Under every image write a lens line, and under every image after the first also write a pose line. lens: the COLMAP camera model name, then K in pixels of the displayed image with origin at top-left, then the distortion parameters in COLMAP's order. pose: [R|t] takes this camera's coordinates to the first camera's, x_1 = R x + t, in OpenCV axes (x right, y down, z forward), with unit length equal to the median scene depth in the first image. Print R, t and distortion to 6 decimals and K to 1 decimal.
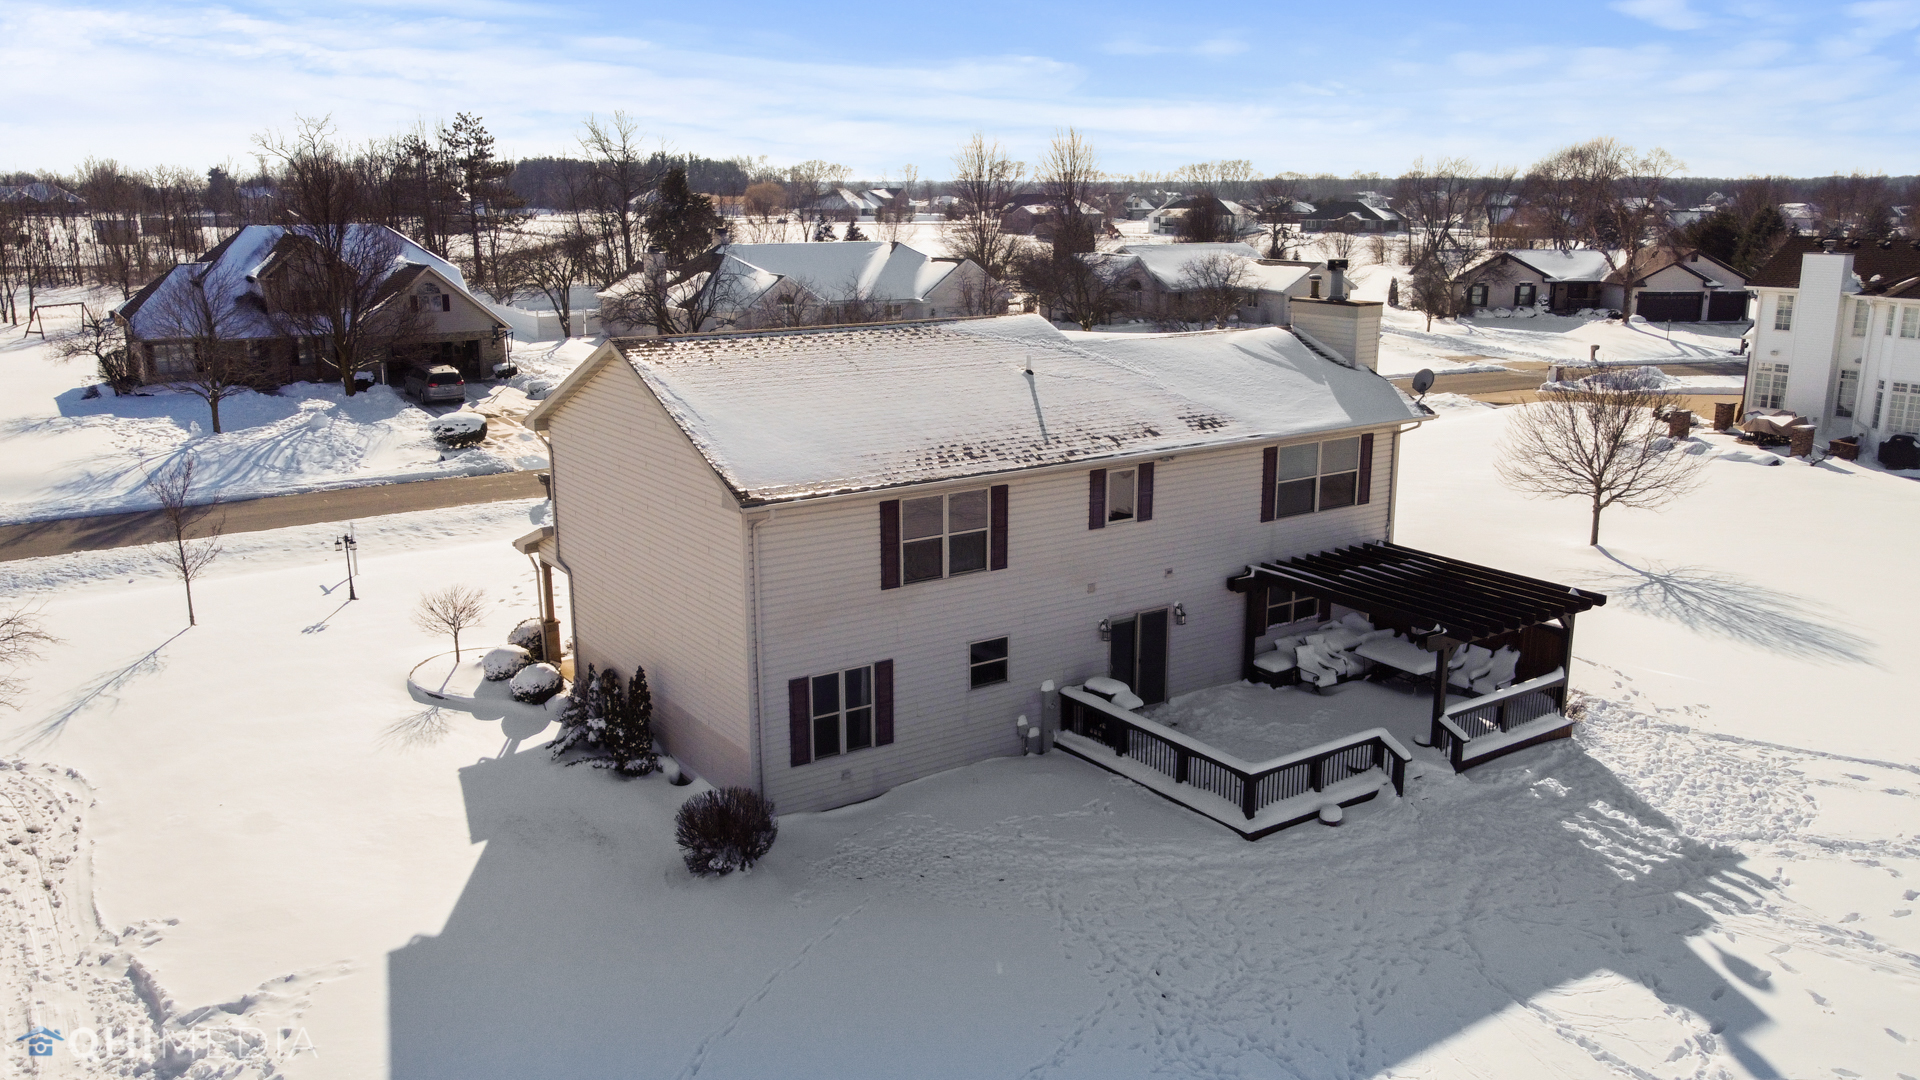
lens RADIAL K [[1458.7, 0, 960.0], [0, 1458.7, 540.0], [0, 0, 1]] dist [-0.002511, -0.008303]
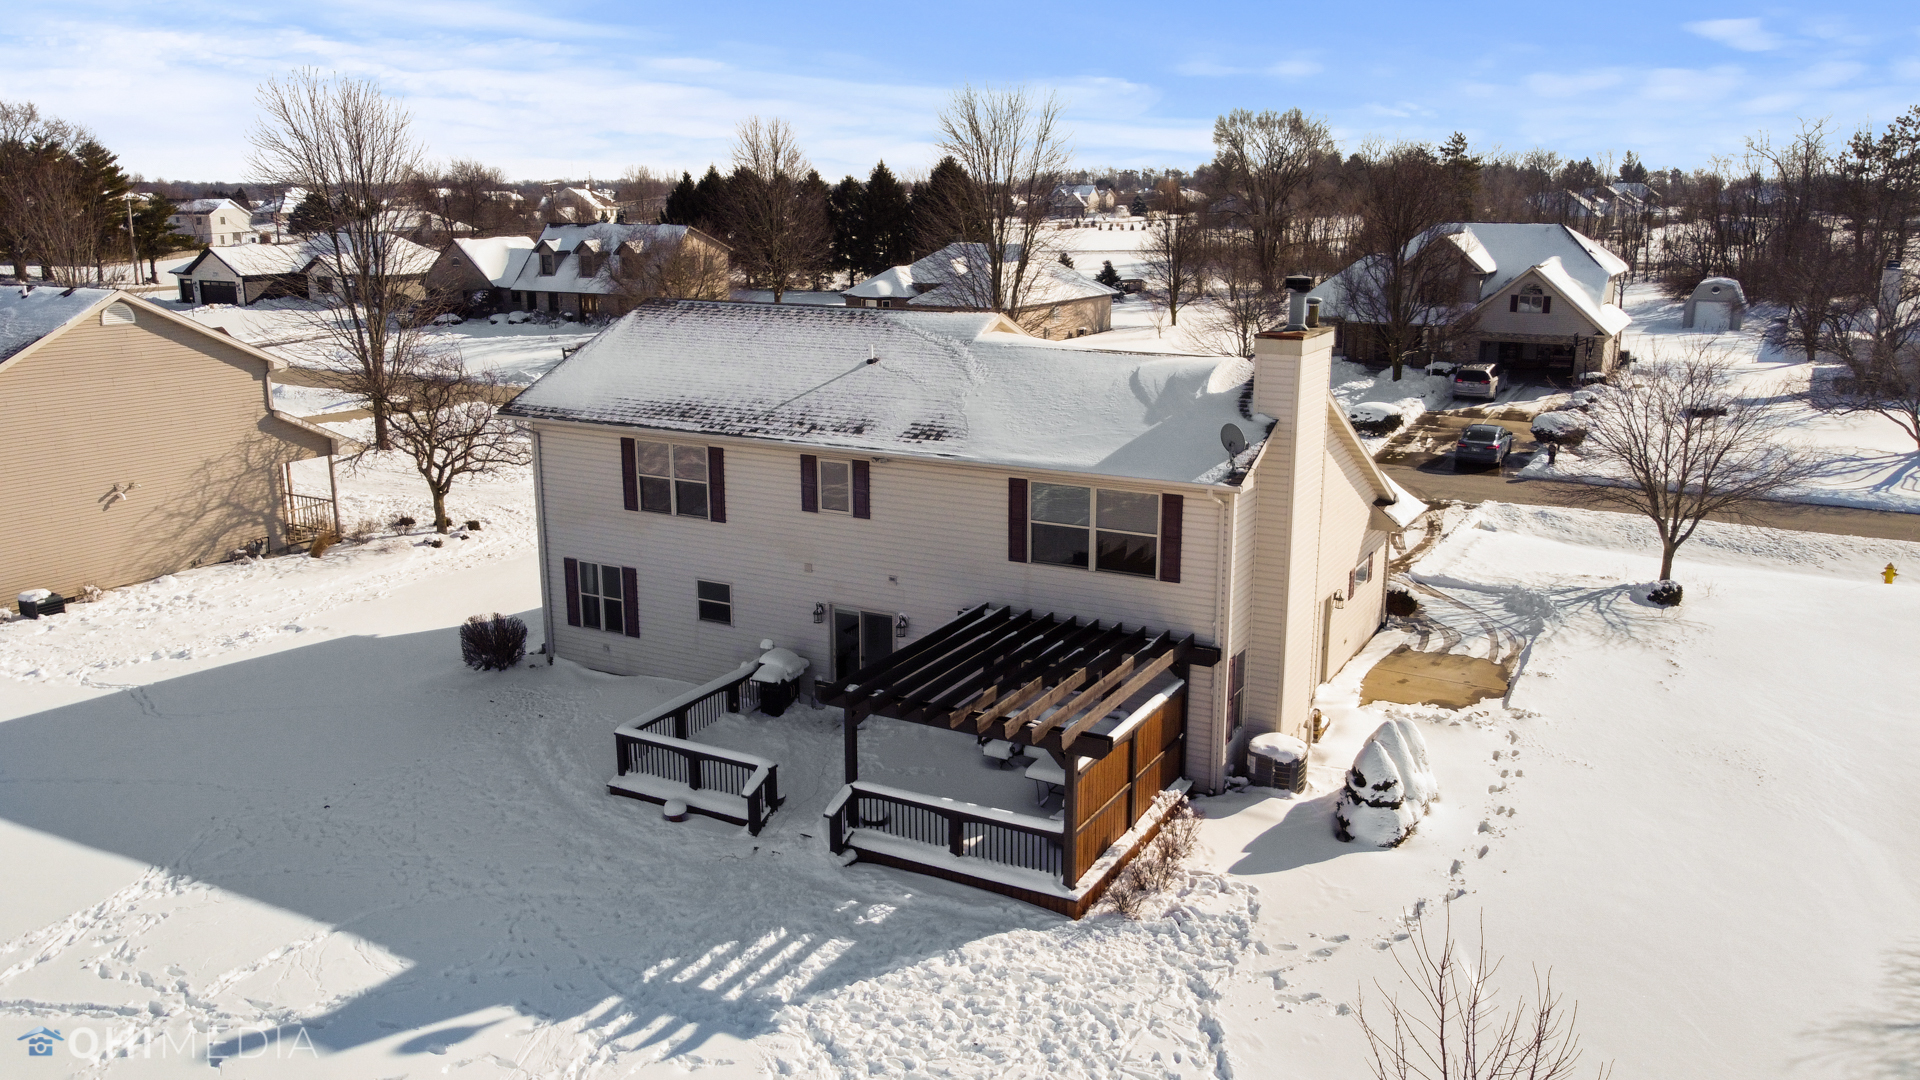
lens RADIAL K [[1458.7, 0, 960.0], [0, 1458.7, 540.0], [0, 0, 1]] dist [-0.002511, -0.008303]
pose [[0.453358, 0.209338, -0.866398, 1.074512], [-0.210775, 0.969639, 0.123991, -0.143222], [0.866049, 0.126402, 0.483716, 0.608532]]
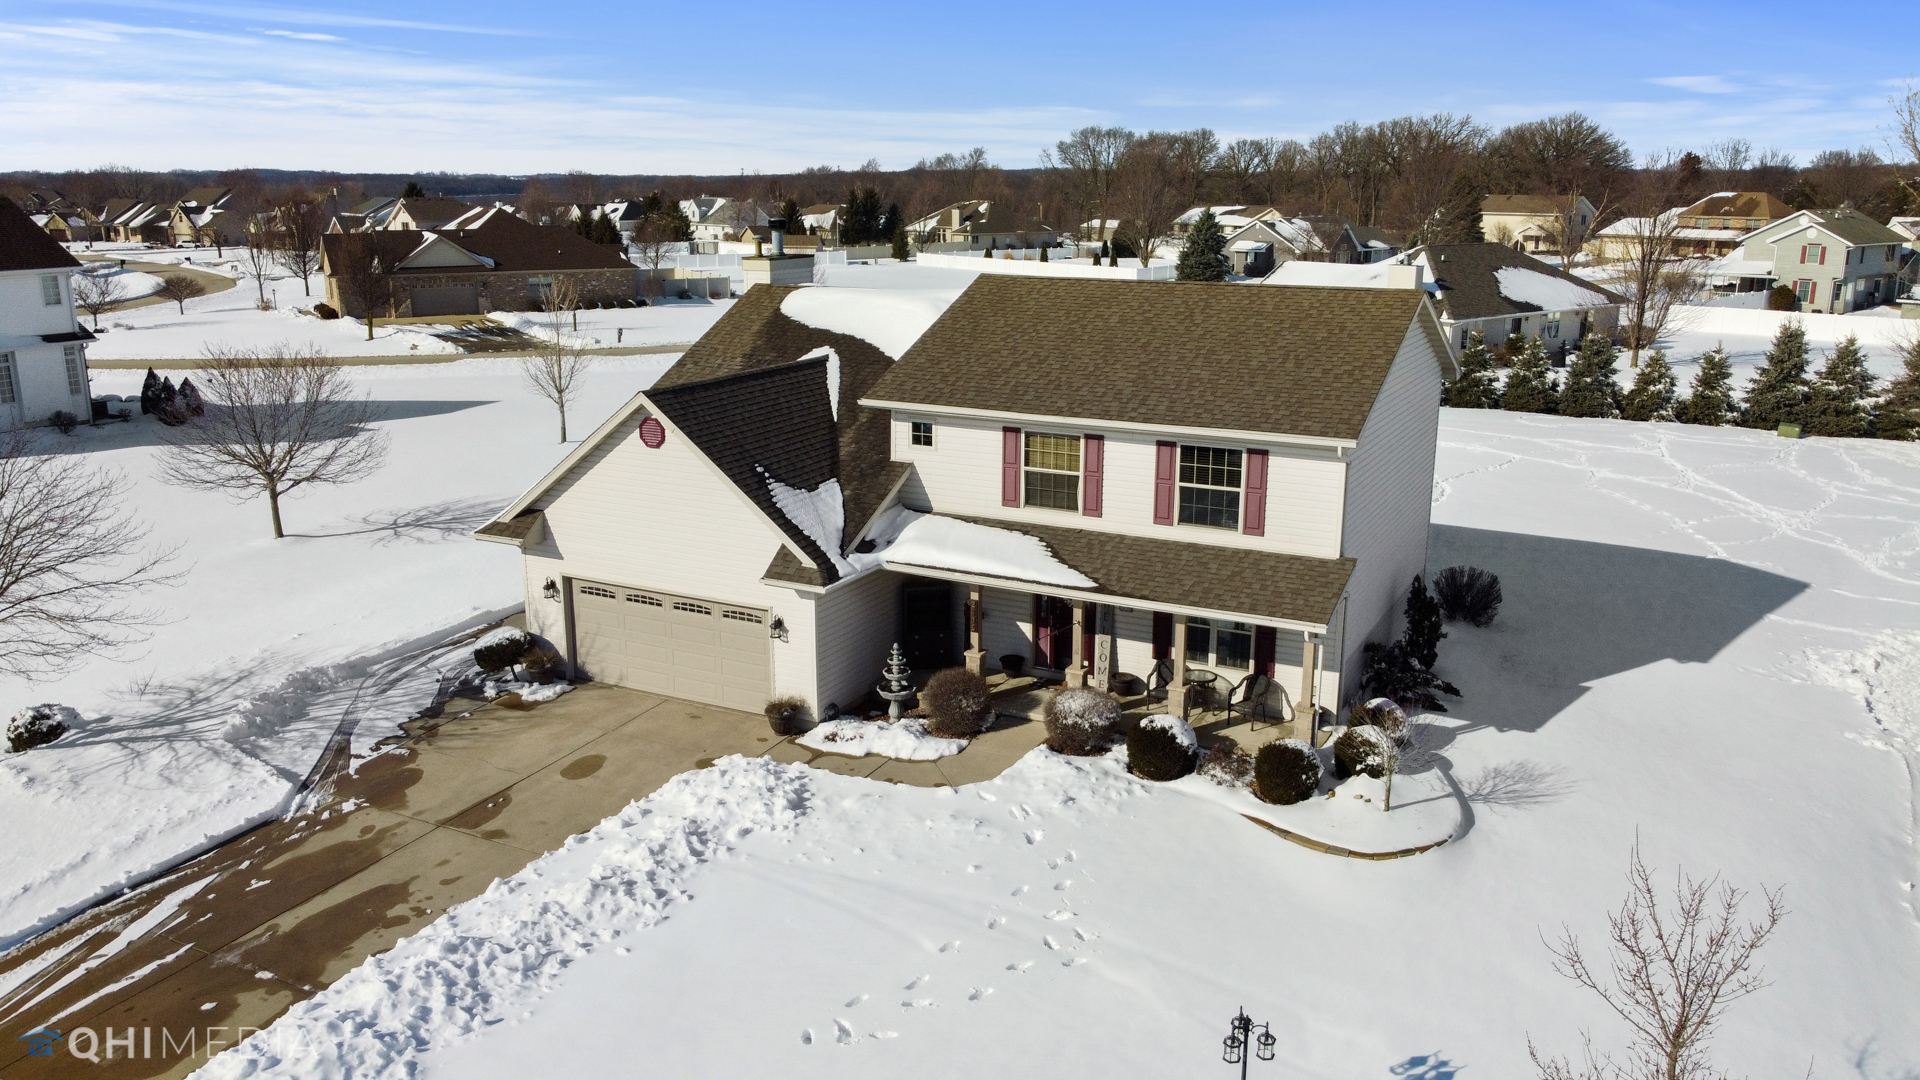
lens RADIAL K [[1456.4, 0, 963.6], [0, 1456.4, 542.3], [0, 0, 1]] dist [-0.004794, 0.003357]
pose [[-0.474746, -0.210677, 0.854536, -1.007185], [0.204074, 0.918117, 0.339727, -0.390807], [-0.856137, 0.335673, -0.392879, 1.727800]]
